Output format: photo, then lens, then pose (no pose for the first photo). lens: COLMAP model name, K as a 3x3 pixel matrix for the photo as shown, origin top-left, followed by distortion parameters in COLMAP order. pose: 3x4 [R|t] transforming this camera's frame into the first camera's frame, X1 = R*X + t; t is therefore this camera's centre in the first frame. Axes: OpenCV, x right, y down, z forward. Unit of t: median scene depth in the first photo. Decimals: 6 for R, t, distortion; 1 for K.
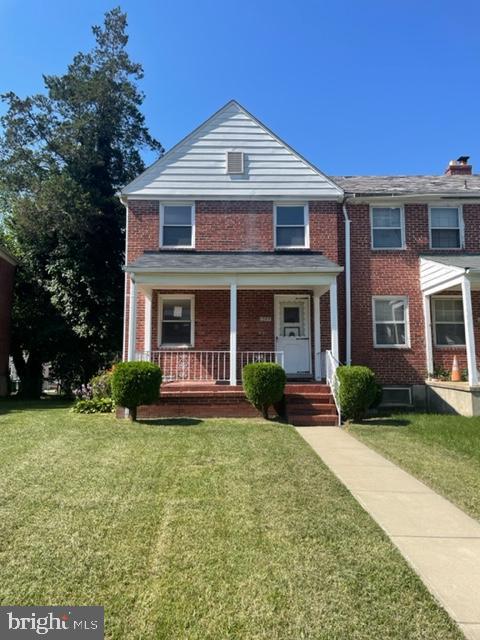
lens RADIAL K [[485.7, 0, 239.3], [0, 485.7, 317.7], [0, 0, 1]] dist [0.053080, -0.005324]
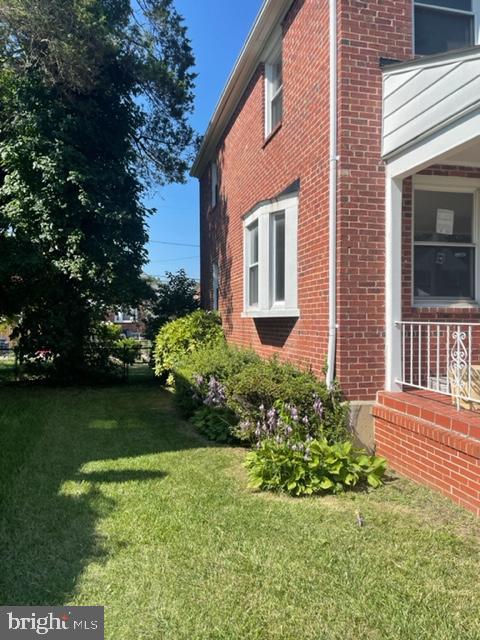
lens RADIAL K [[485.7, 0, 240.8], [0, 485.7, 319.9], [0, 0, 1]] dist [0.053080, -0.005324]
pose [[0.977963, 0.001636, 0.208772, -0.248628], [-0.024772, 0.993815, 0.108251, 0.019519], [-0.207304, -0.111037, 0.971955, 0.396204]]
